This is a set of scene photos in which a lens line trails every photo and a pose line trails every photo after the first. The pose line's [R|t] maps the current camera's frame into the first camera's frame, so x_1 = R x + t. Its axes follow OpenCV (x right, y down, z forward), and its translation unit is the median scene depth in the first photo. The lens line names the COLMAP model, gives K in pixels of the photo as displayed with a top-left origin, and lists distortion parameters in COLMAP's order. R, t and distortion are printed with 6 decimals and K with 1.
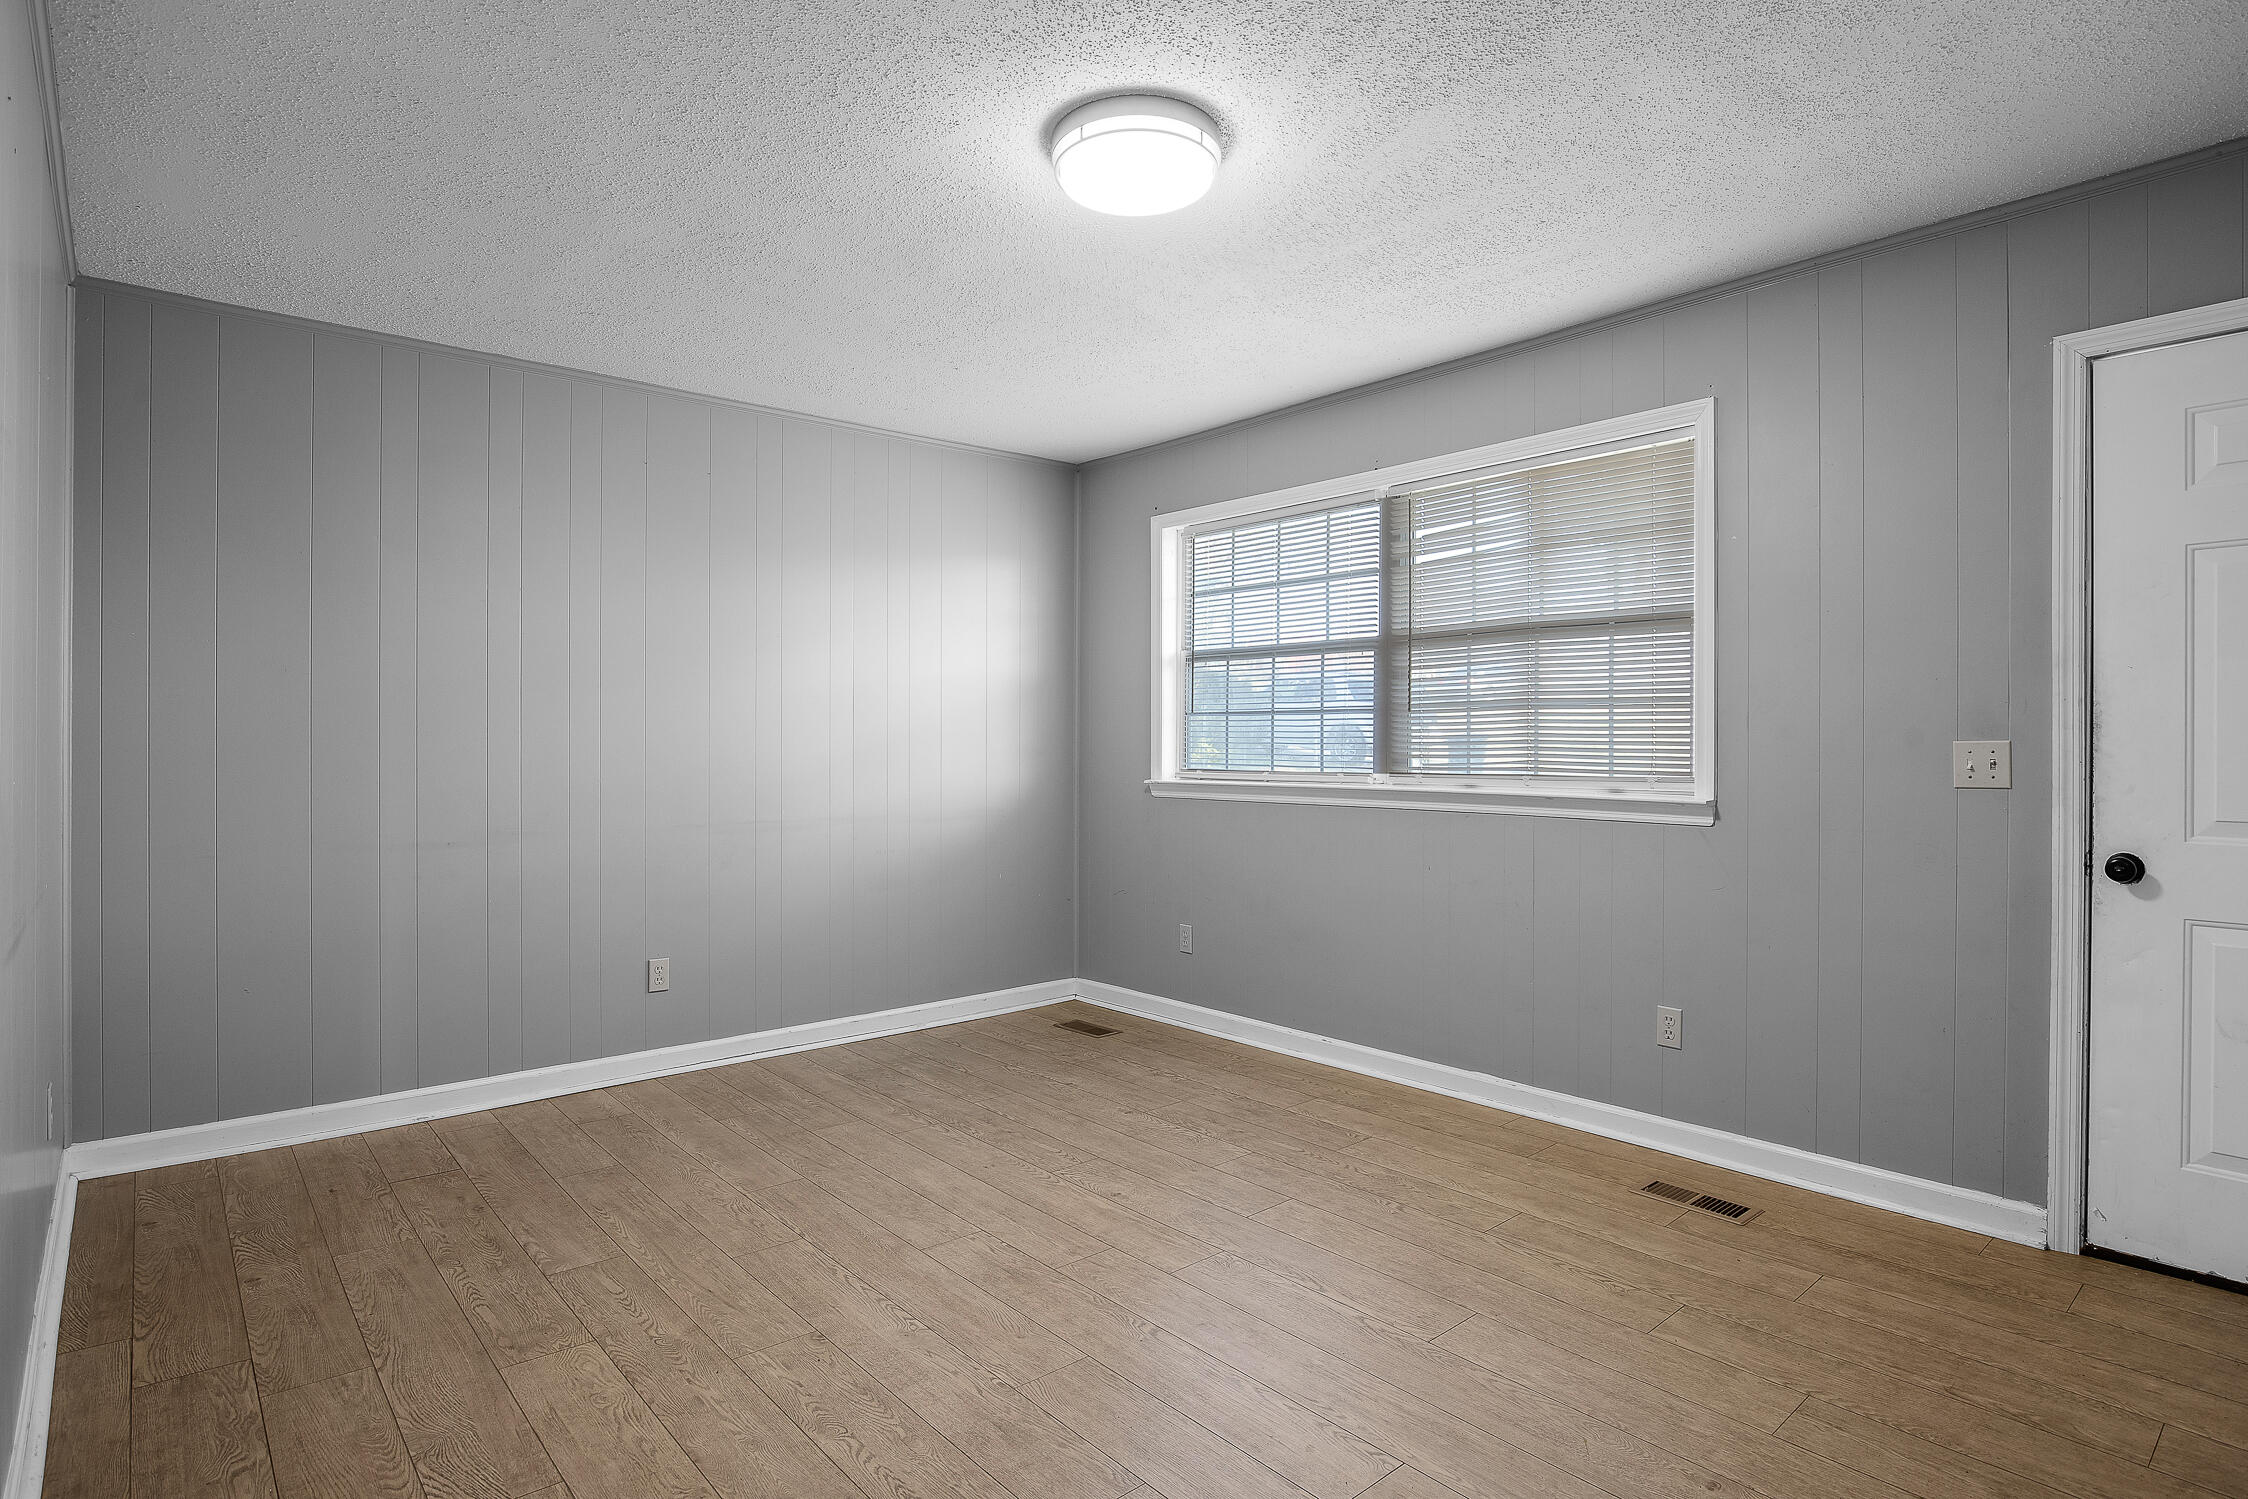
lens RADIAL K [[1149.5, 0, 1134.5], [0, 1149.5, 758.0], [0, 0, 1]] dist [-0.019281, 0.000355]
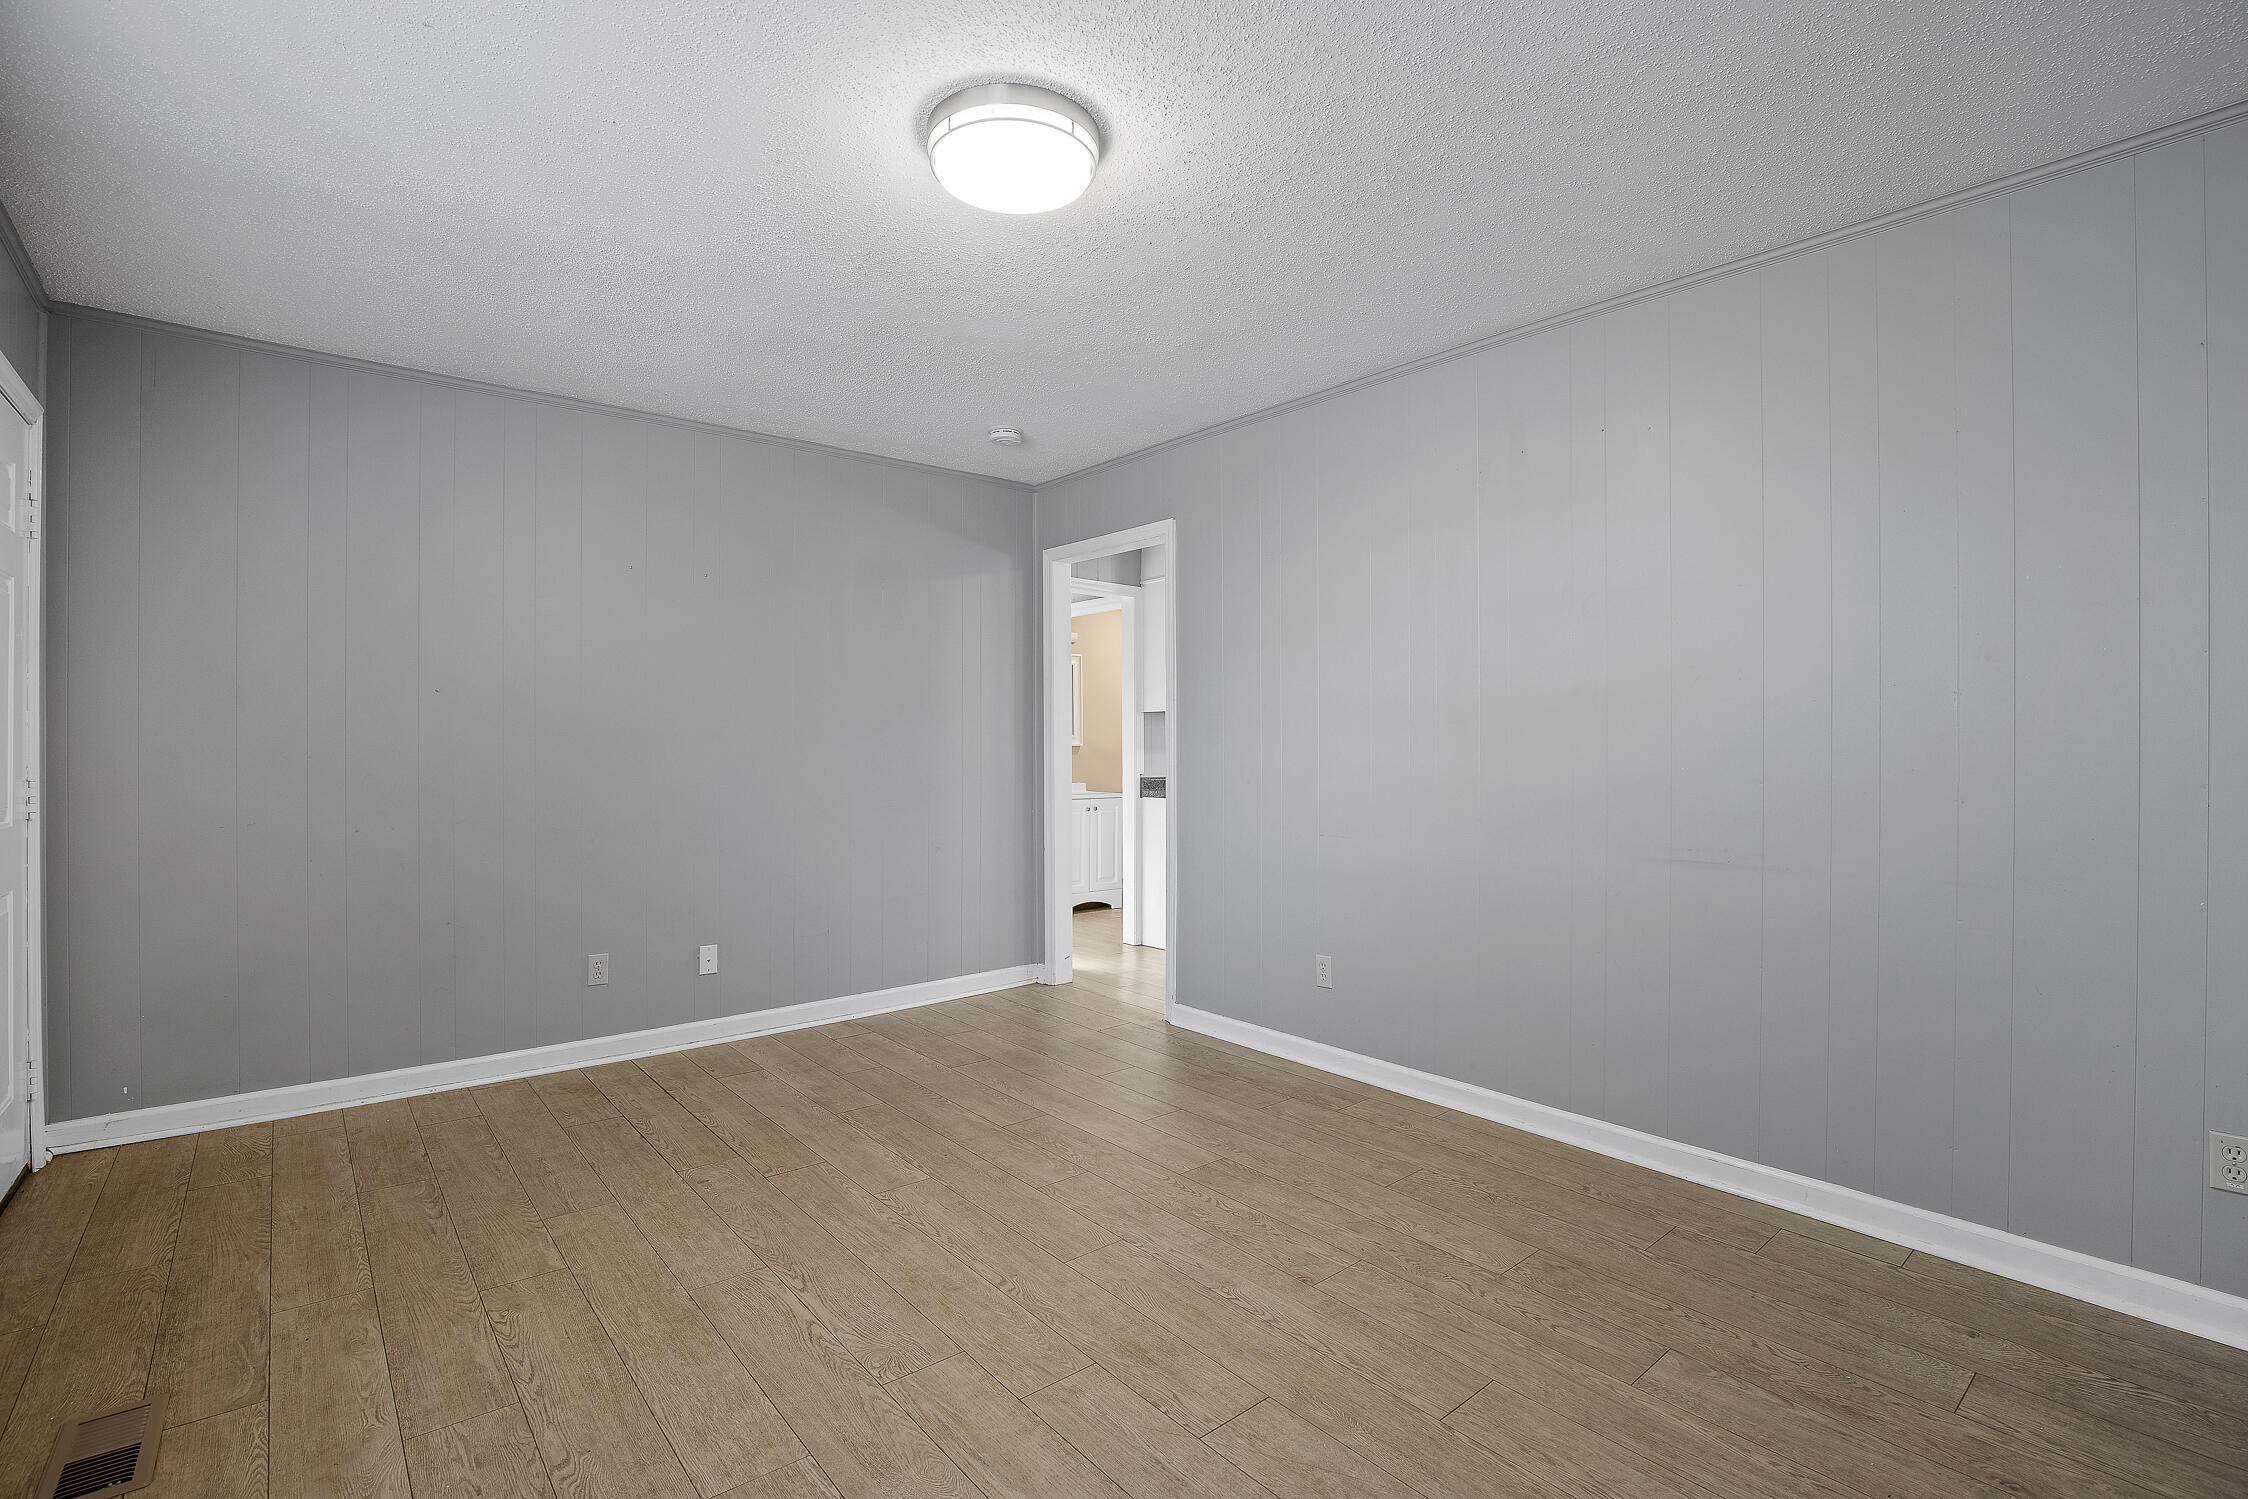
lens RADIAL K [[1038.2, 0, 1119.7], [0, 1038.2, 745.2], [0, 0, 1]] dist [-0.029539, 0.001009]
pose [[-0.999506, -0.003101, 0.031270, -0.103104], [-0.002709, 0.999917, 0.012570, -0.020458], [-0.031307, 0.012479, -0.999432, 1.641191]]
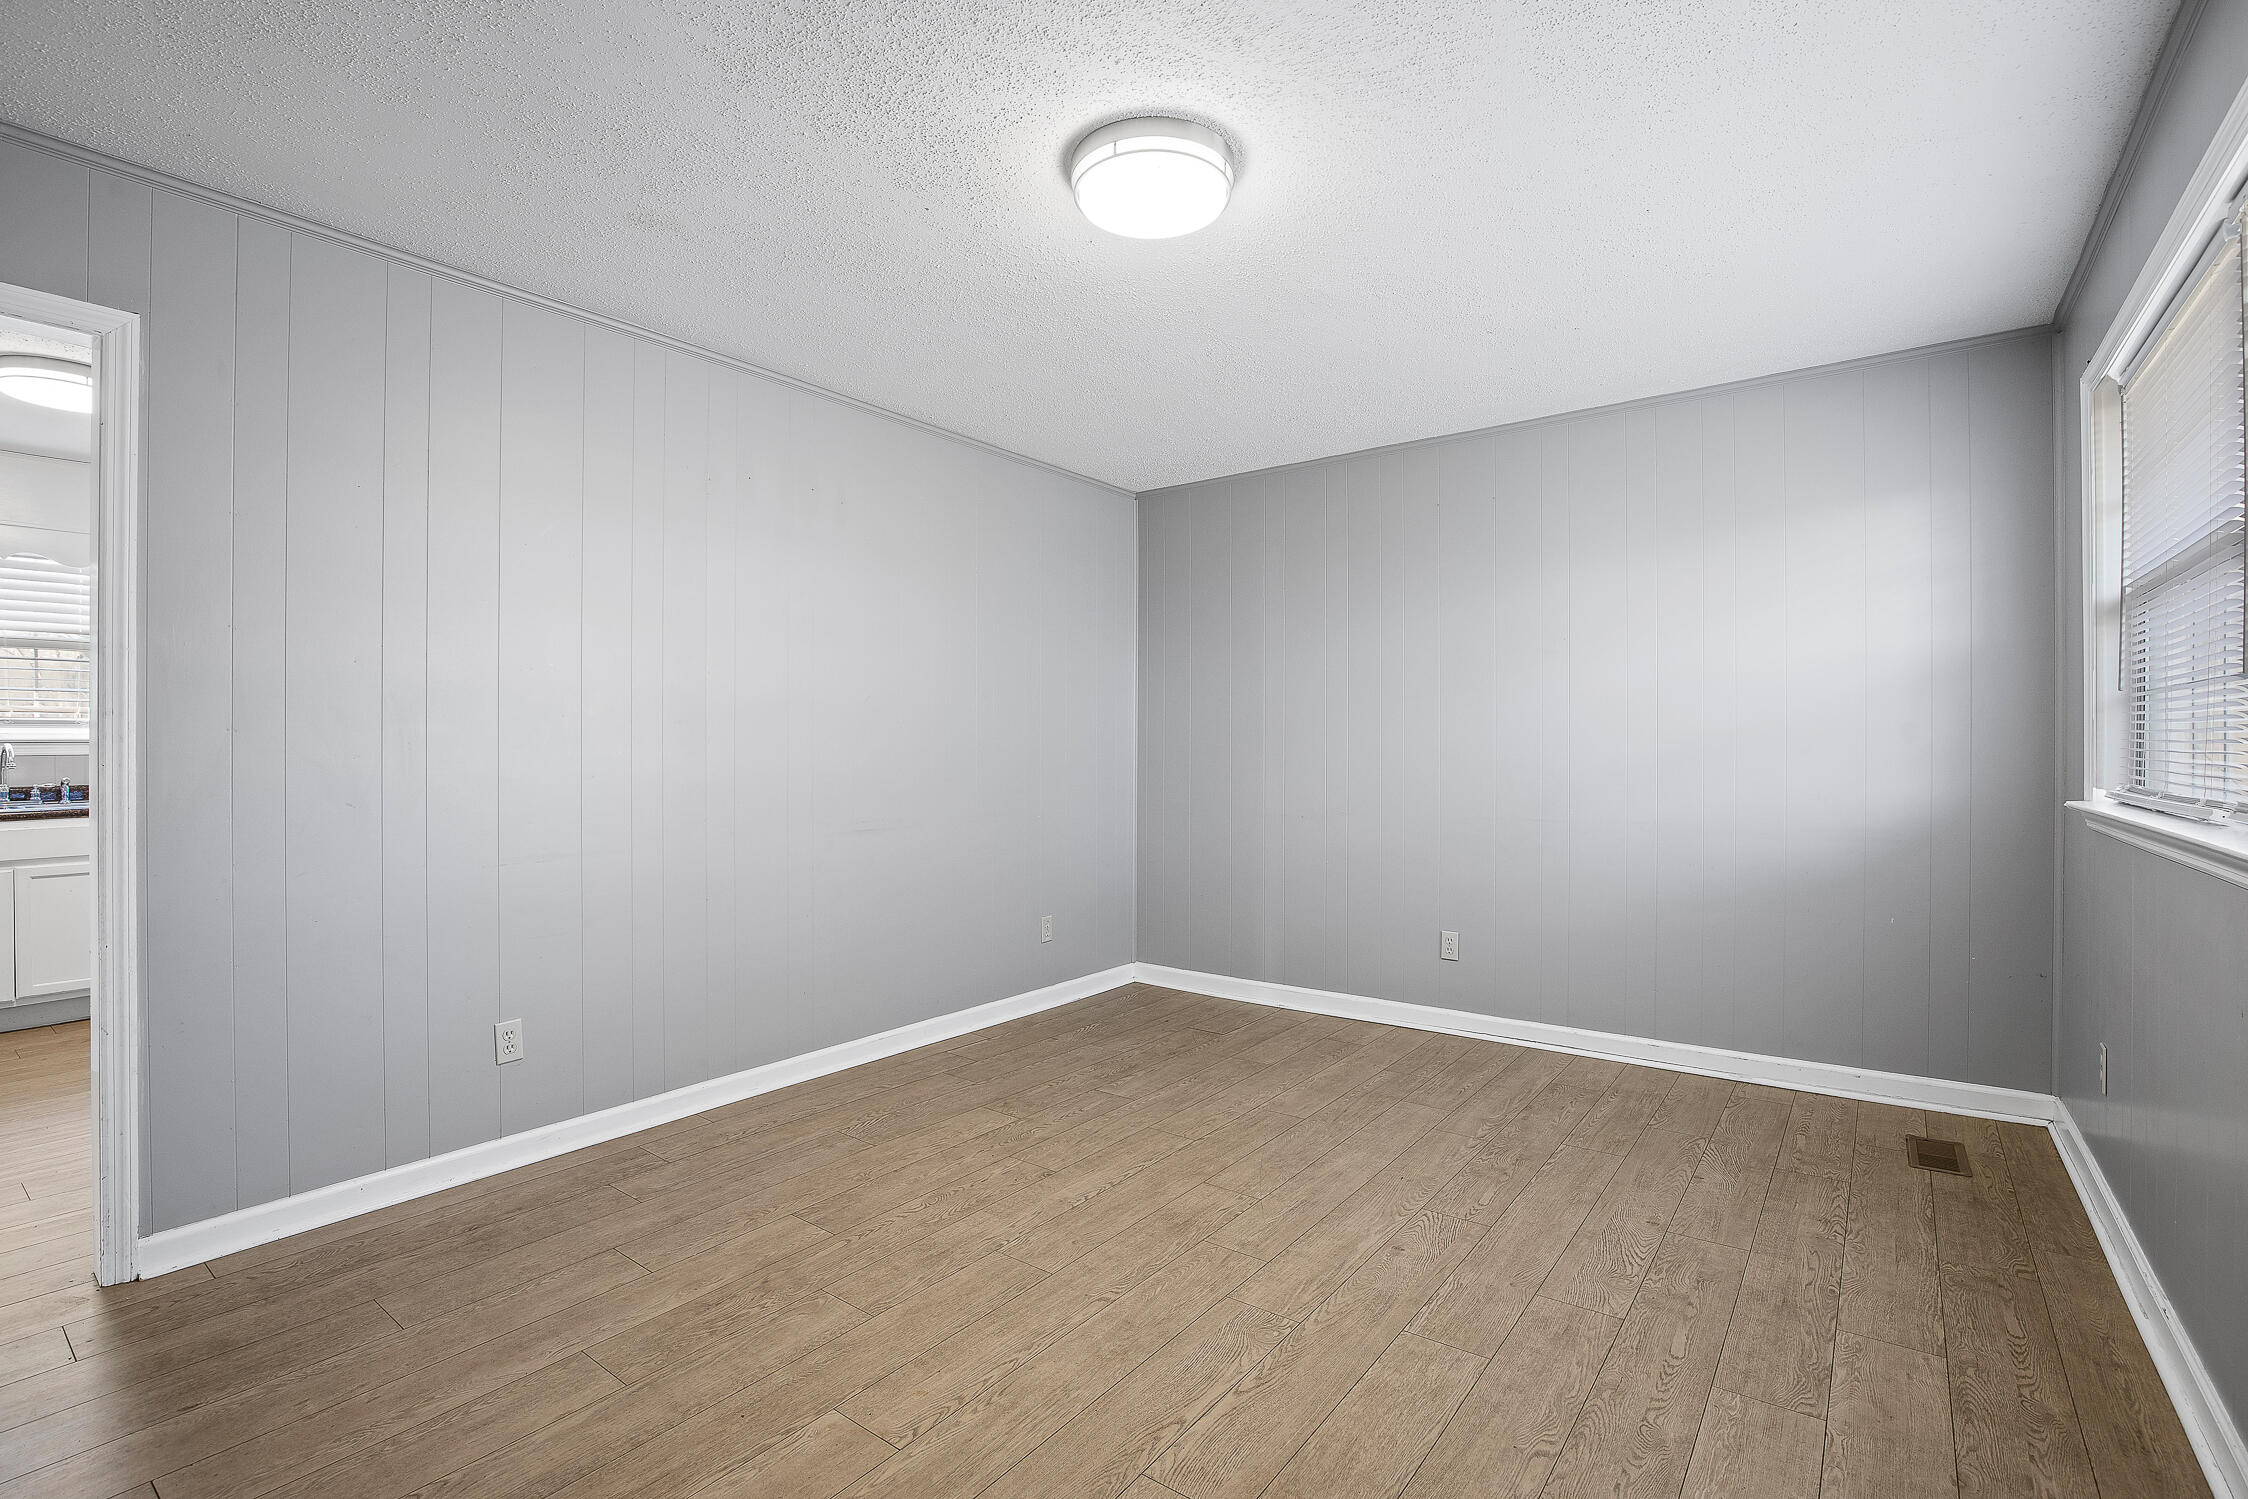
lens RADIAL K [[1038.2, 0, 1117.6], [0, 1038.2, 750.8], [0, 0, 1]] dist [-0.029539, 0.001009]
pose [[0.202788, 0.001960, -0.979221, 0.791985], [-0.010128, 0.999949, -0.000096, -0.005374], [0.979170, 0.009937, 0.202797, 0.676836]]
